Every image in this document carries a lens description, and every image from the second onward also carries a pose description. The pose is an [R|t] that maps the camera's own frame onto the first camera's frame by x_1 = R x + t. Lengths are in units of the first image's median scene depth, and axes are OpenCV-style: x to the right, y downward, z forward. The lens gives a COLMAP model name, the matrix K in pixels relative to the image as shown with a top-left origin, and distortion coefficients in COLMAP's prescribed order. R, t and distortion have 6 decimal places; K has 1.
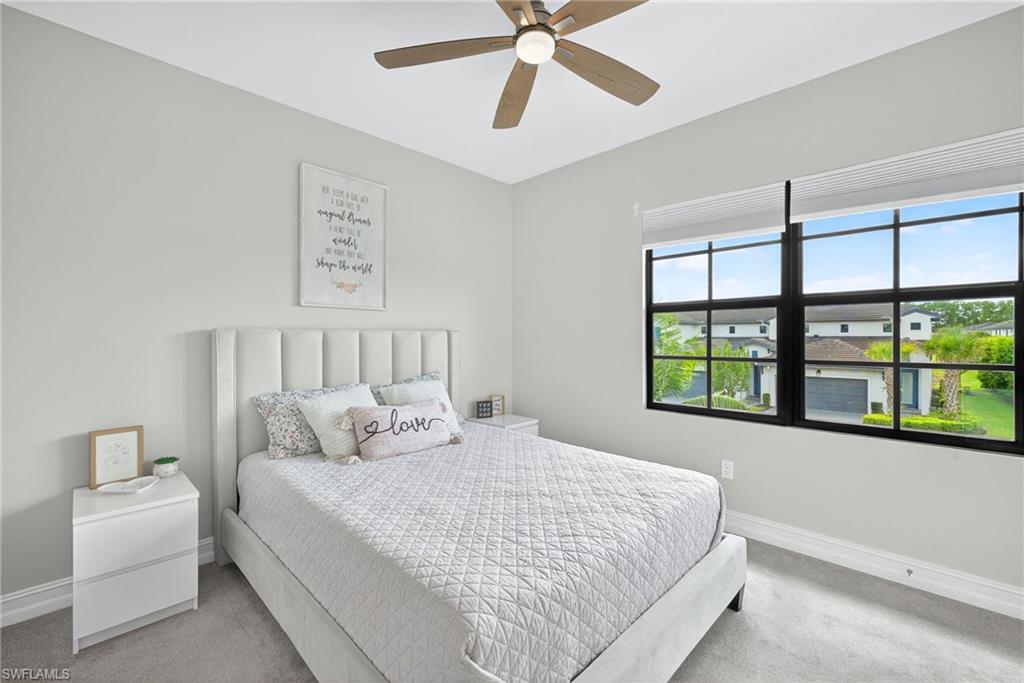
lens RADIAL K [[431.9, 0, 507.0], [0, 431.9, 338.3], [0, 0, 1]] dist [0.002926, 0.000288]
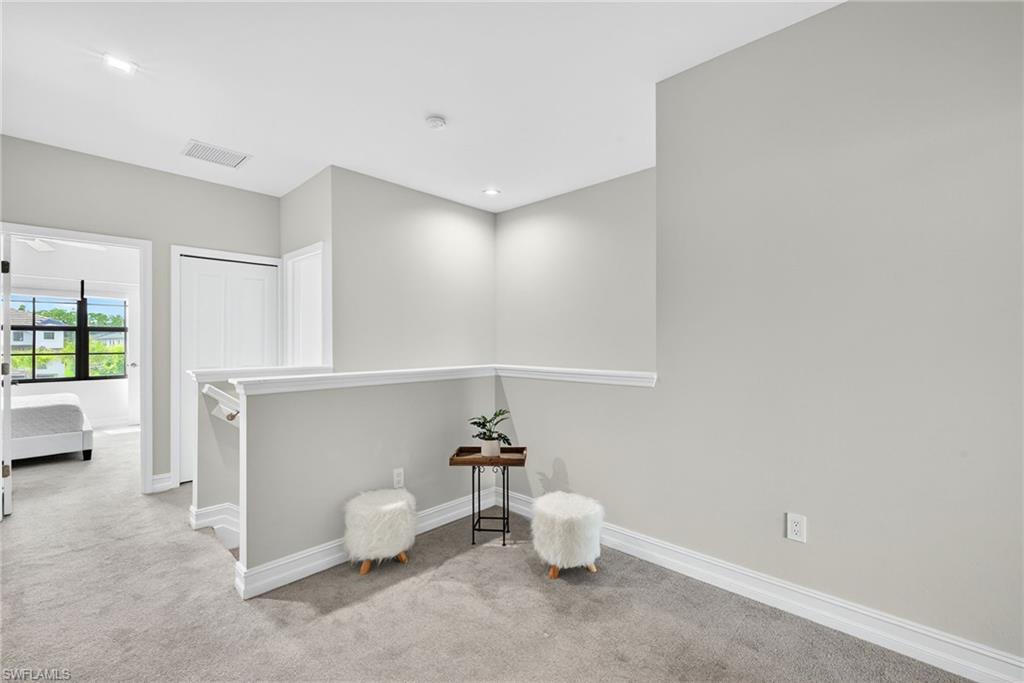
lens RADIAL K [[431.9, 0, 507.0], [0, 431.9, 338.3], [0, 0, 1]] dist [0.002926, 0.000288]
pose [[-0.019037, 0.015507, 0.999699, -1.842183], [0.006136, 0.999863, -0.015393, 0.020364], [-0.999800, 0.005841, -0.019130, -1.358500]]
